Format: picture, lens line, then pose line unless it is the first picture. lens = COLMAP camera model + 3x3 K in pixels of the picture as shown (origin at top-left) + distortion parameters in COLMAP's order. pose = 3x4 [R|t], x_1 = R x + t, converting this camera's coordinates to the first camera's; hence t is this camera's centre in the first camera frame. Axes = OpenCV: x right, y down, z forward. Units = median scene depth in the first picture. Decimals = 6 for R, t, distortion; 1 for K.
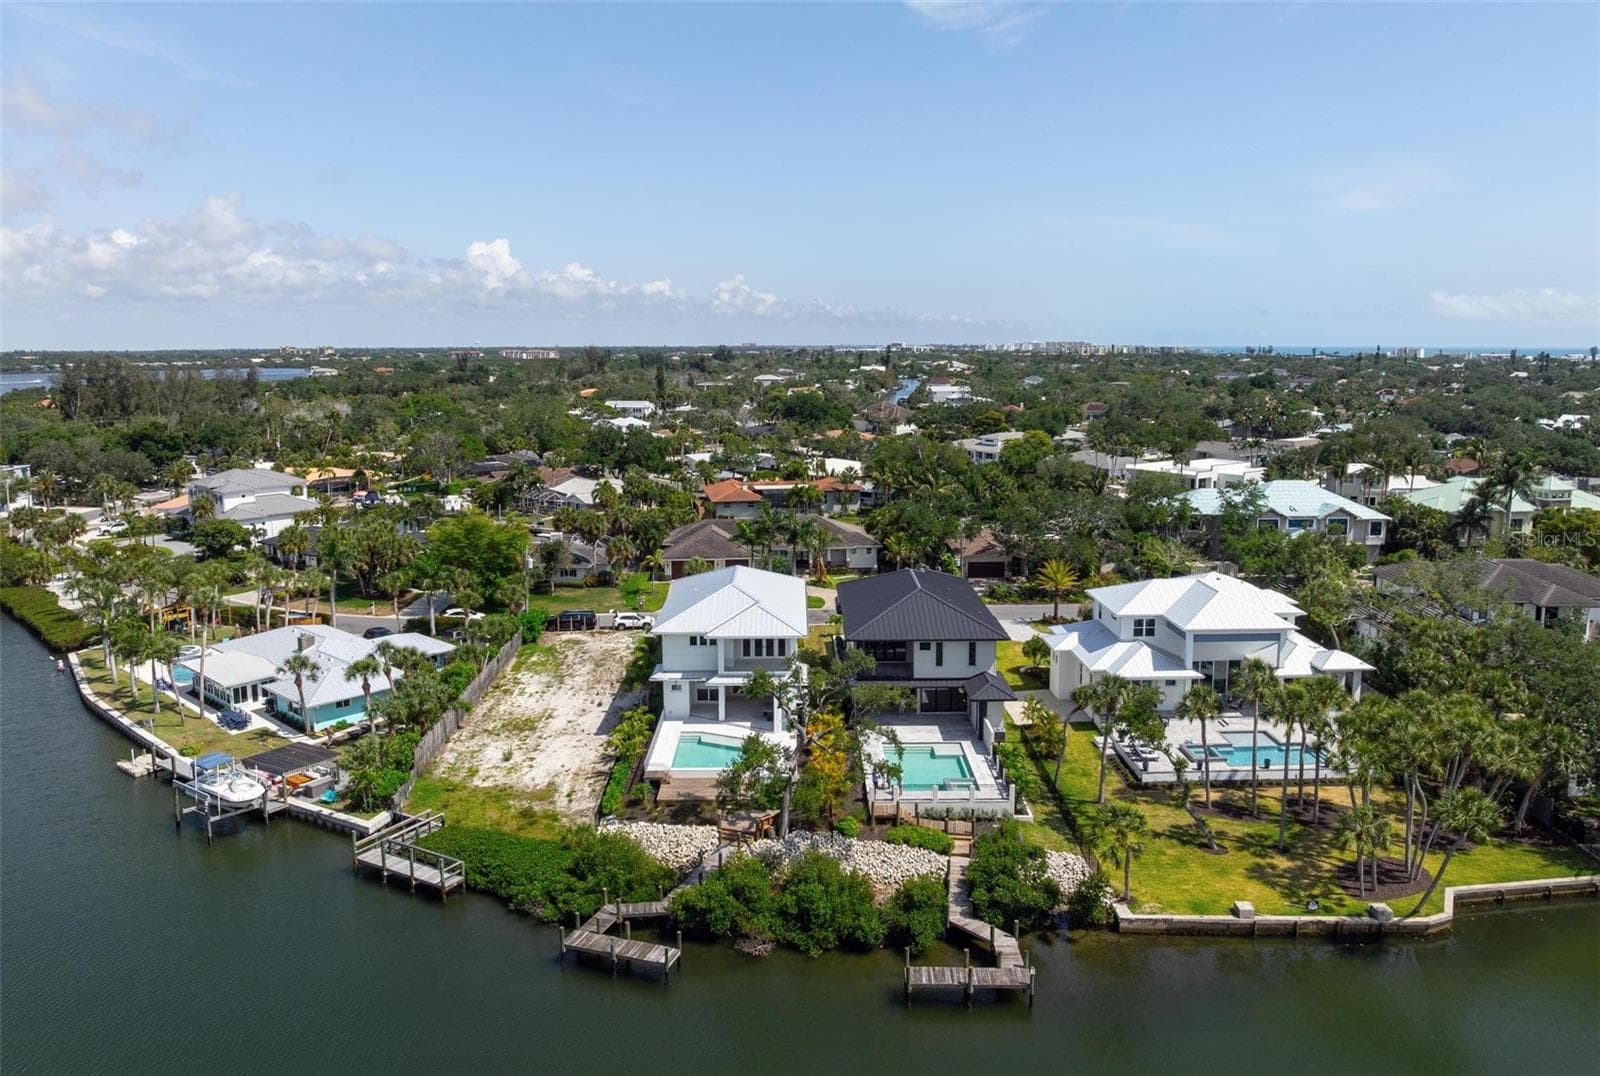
lens RADIAL K [[1130.5, 0, 794.2], [0, 1130.5, 538.0], [0, 0, 1]] dist [-0.046437, 0.008457]
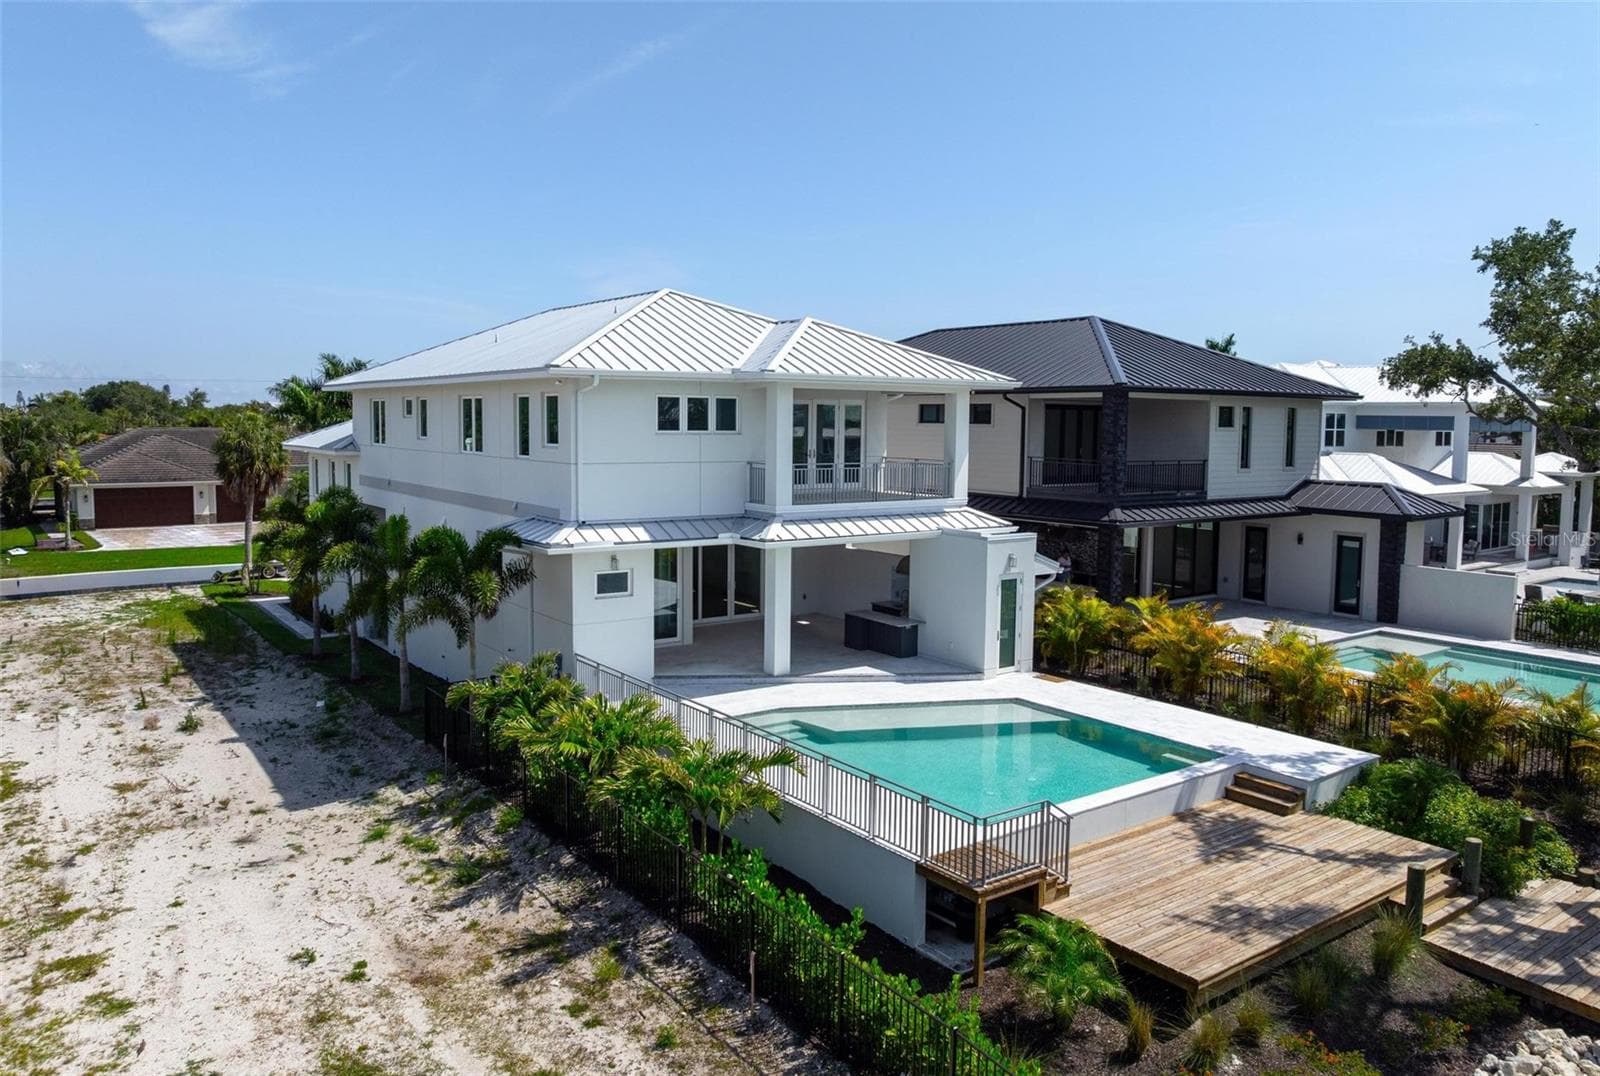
lens RADIAL K [[1130.5, 0, 801.3], [0, 1130.5, 512.9], [0, 0, 1]] dist [-0.046437, 0.008457]
pose [[0.811247, -0.032061, 0.583824, -0.267396], [0.083080, 0.994685, -0.060819, 0.158015], [-0.578771, 0.097844, 0.809599, 0.858446]]
